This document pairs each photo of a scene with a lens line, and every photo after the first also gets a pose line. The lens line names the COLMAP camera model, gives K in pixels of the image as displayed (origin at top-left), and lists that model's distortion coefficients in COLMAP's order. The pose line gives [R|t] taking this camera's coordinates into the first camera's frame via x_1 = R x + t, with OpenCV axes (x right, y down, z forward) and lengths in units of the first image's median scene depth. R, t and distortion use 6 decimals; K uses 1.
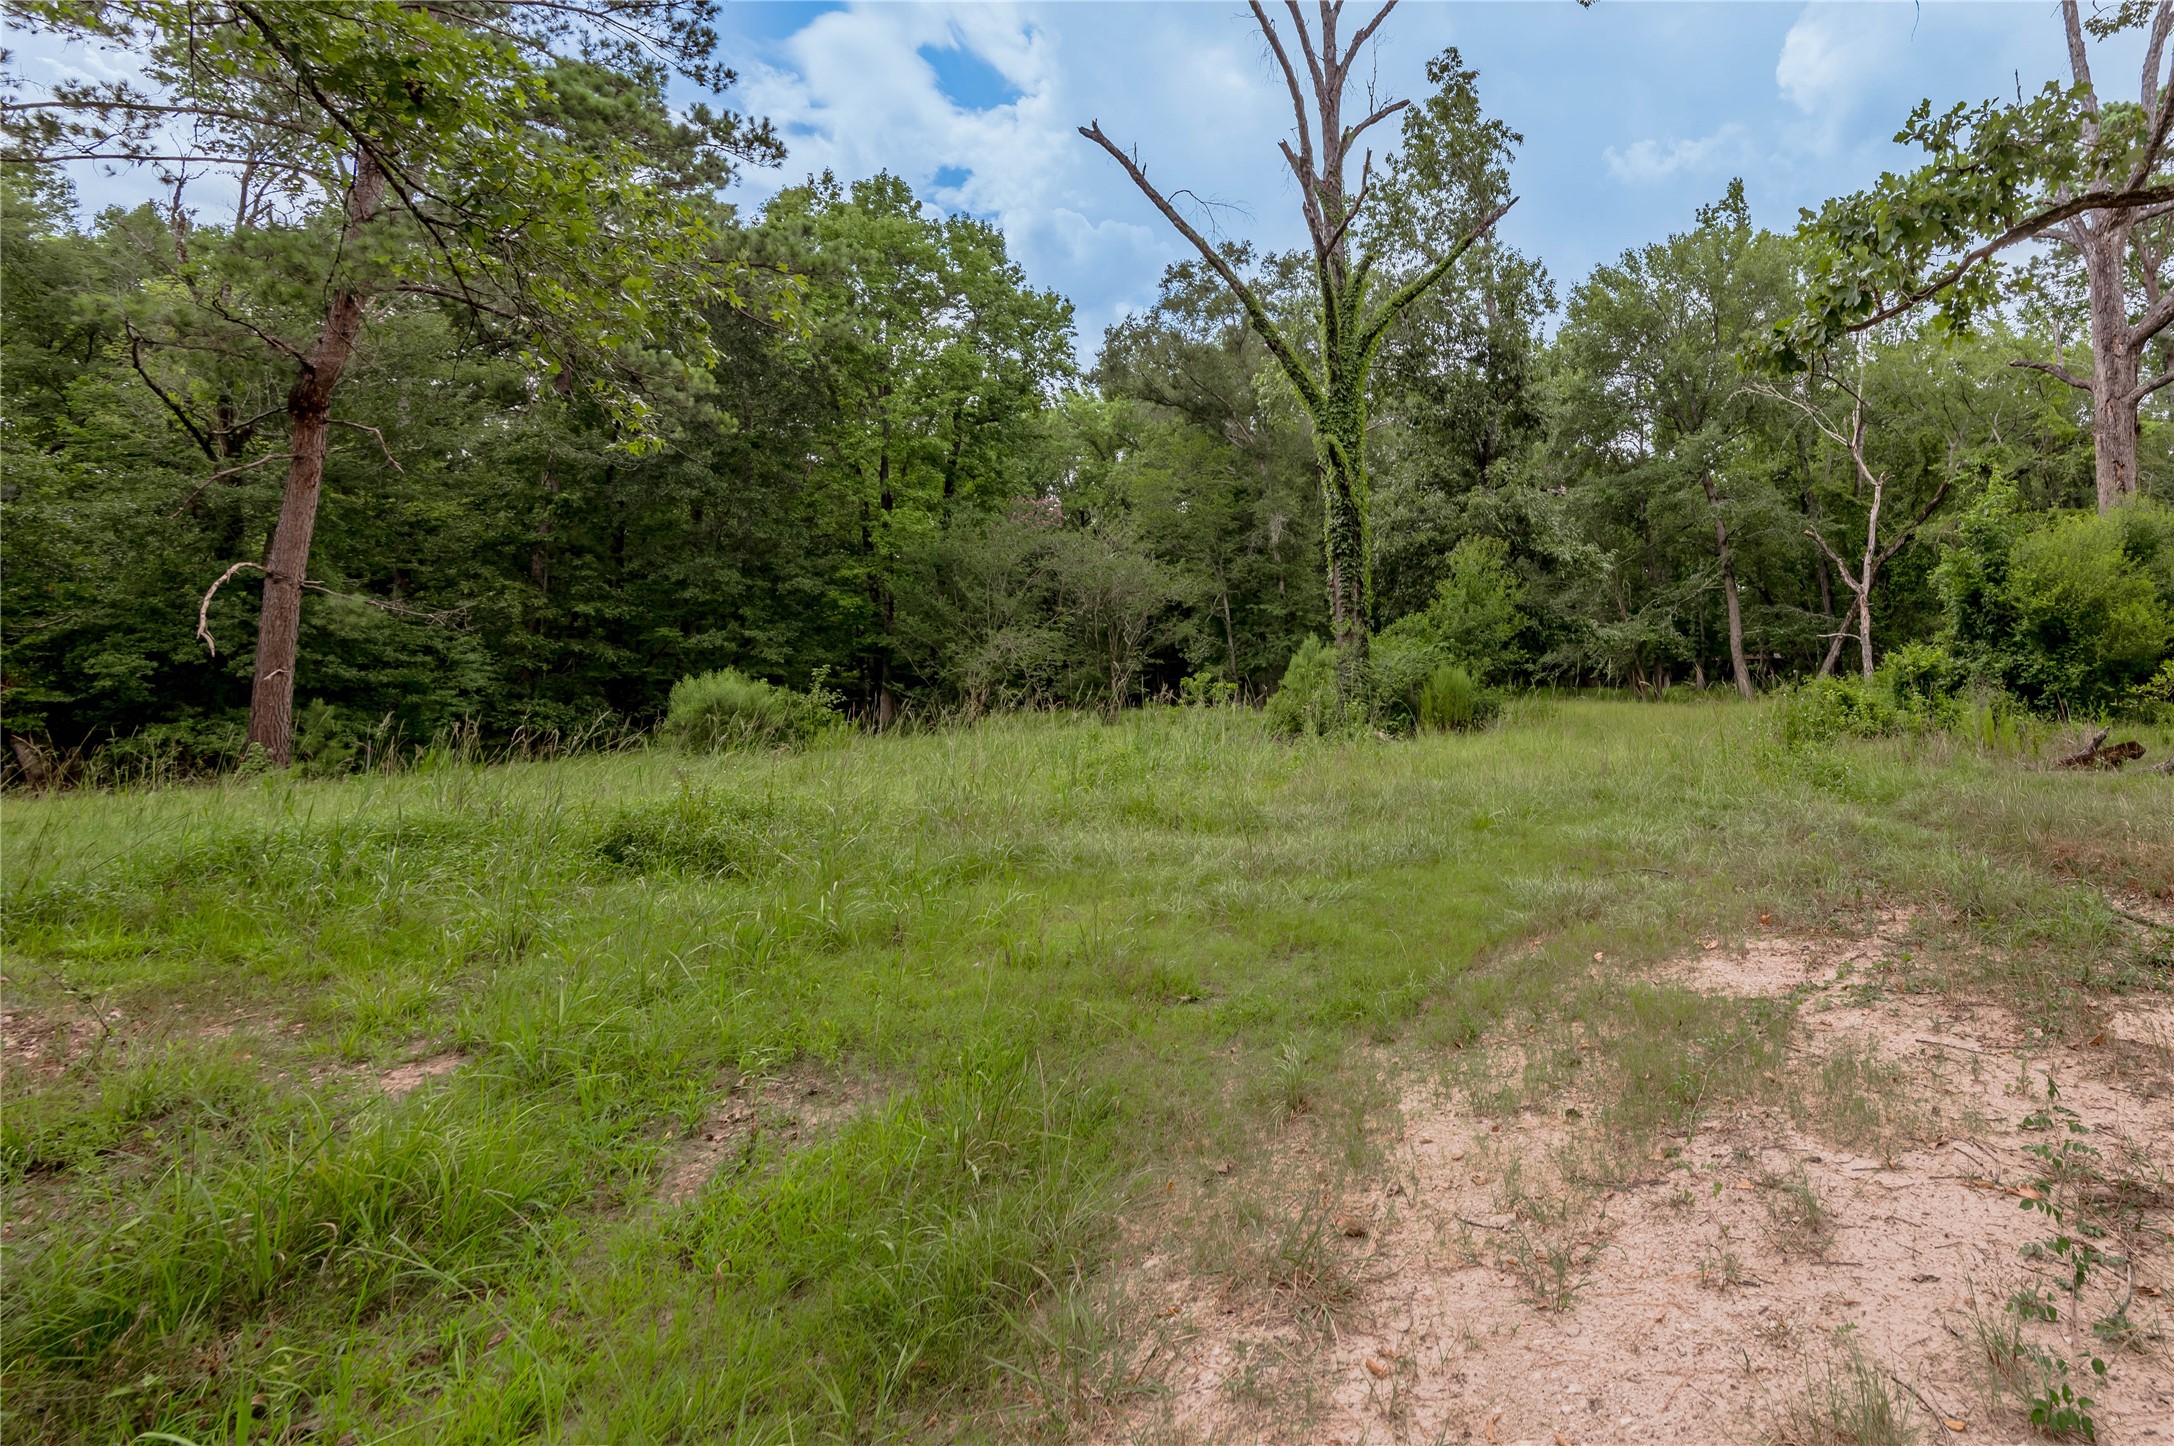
lens RADIAL K [[3236.6, 0, 1084.3], [0, 3236.6, 768.7], [0, 0, 1]] dist [0.113876, -0.082325]
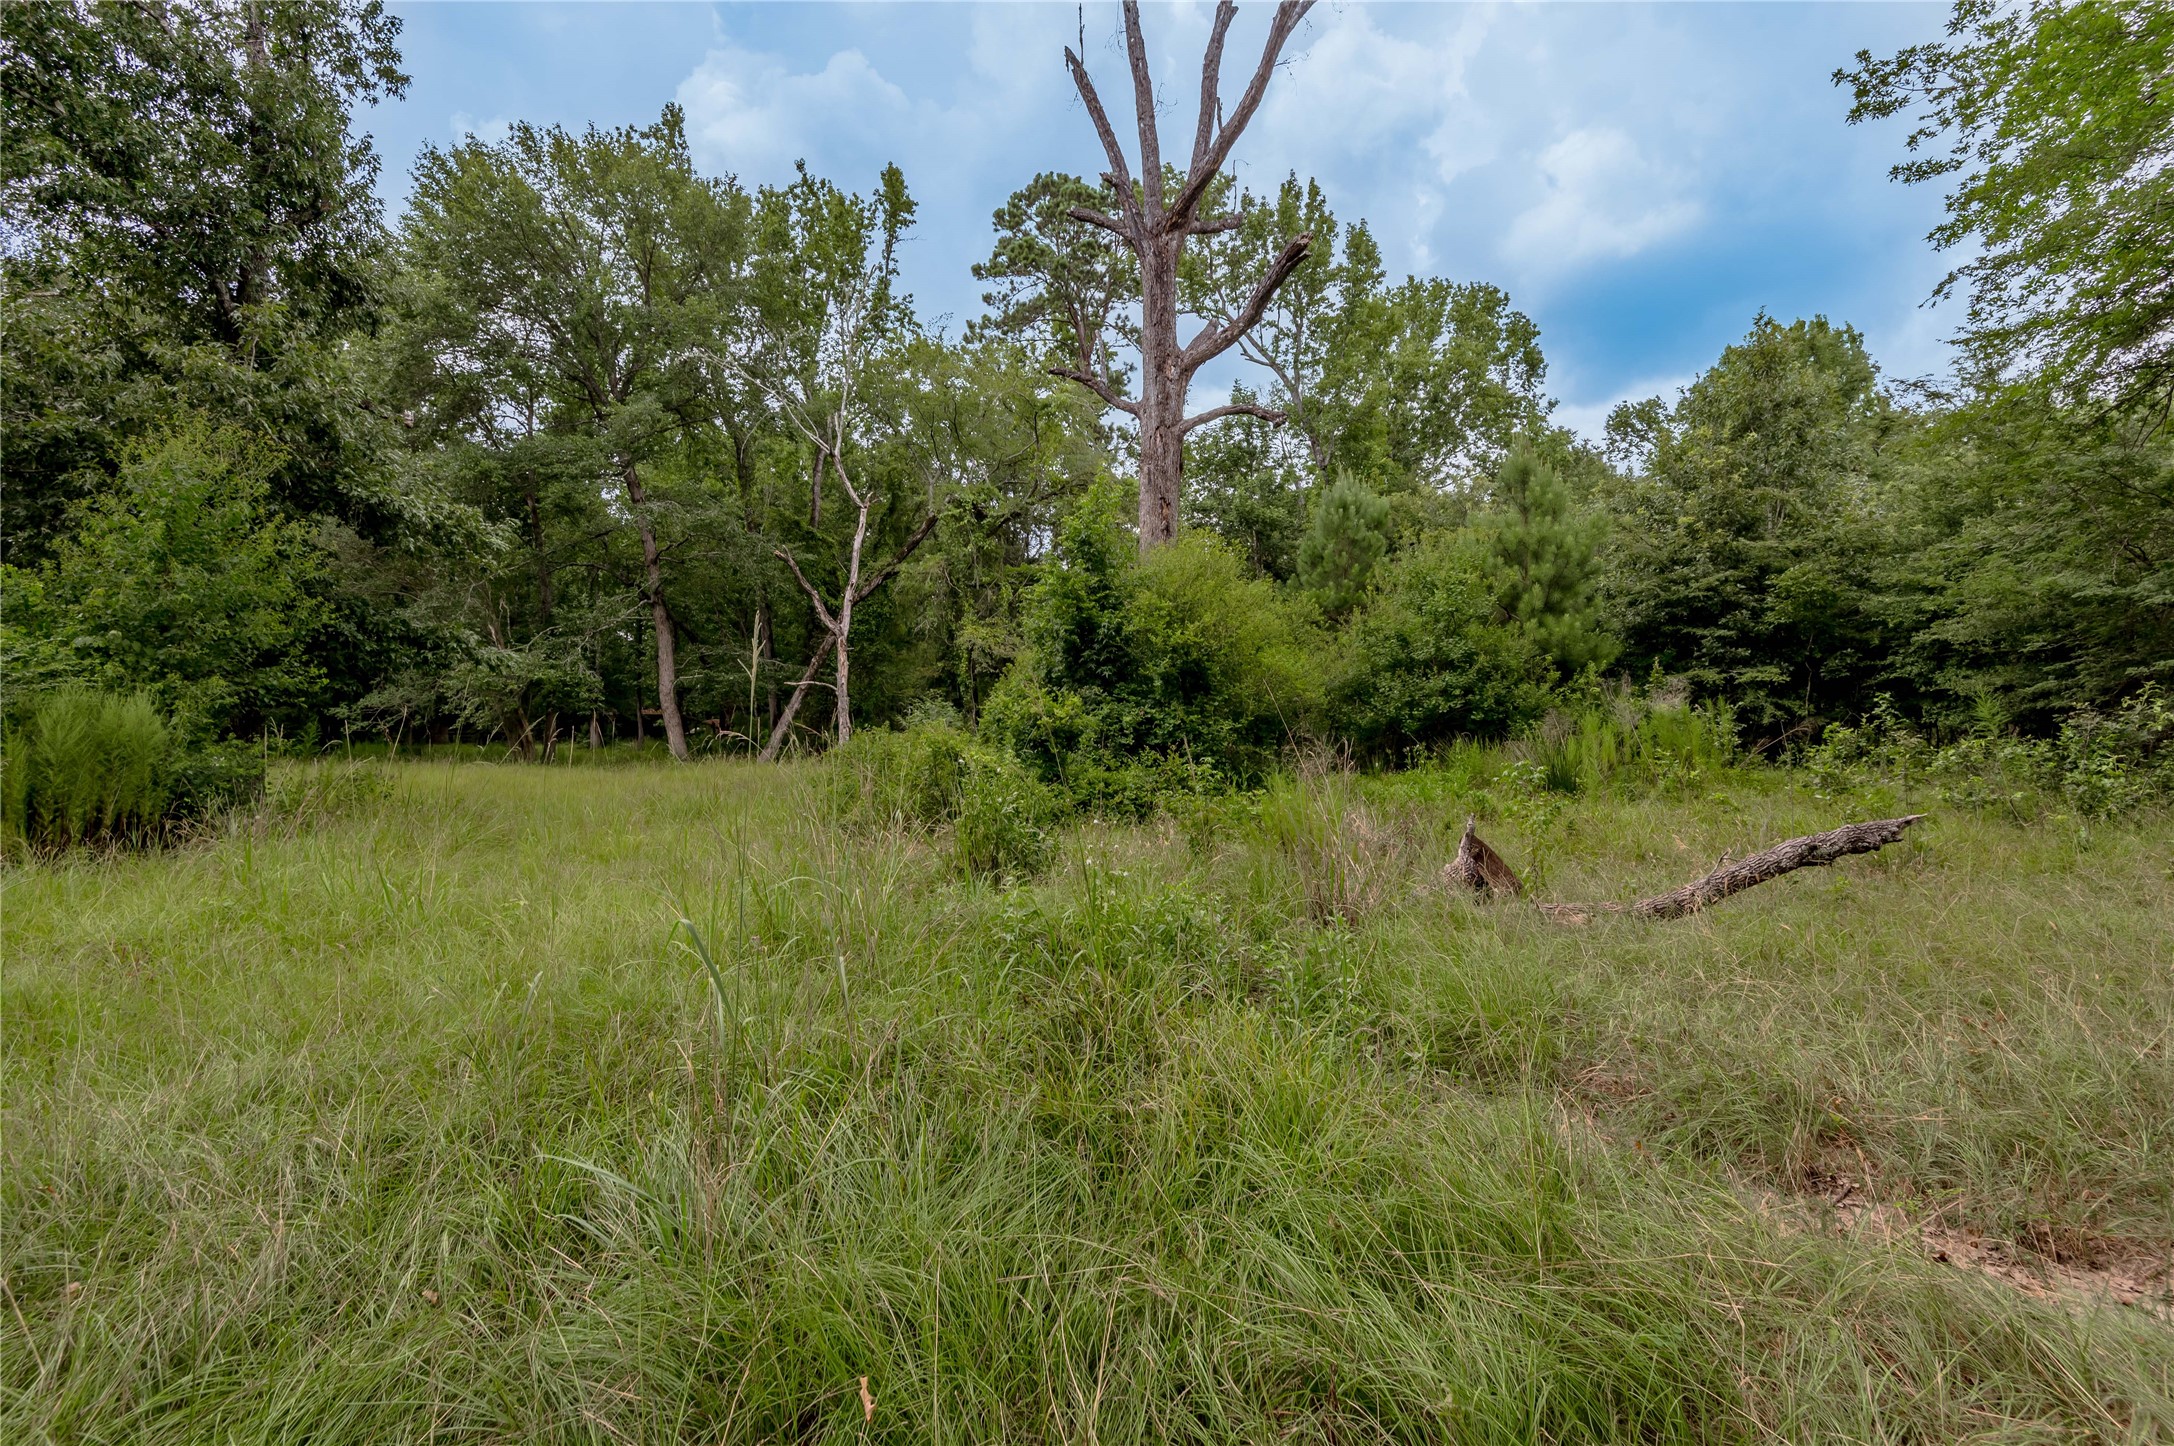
lens RADIAL K [[954.1, 0, 1087.0], [0, 954.1, 723.0], [0, 0, 1]] dist [0.017925, -0.000476]
pose [[0.708737, 0.026812, 0.704964, 0.109806], [0.008813, 0.998863, -0.046850, -0.018863], [-0.705418, 0.039417, 0.707694, 0.773666]]
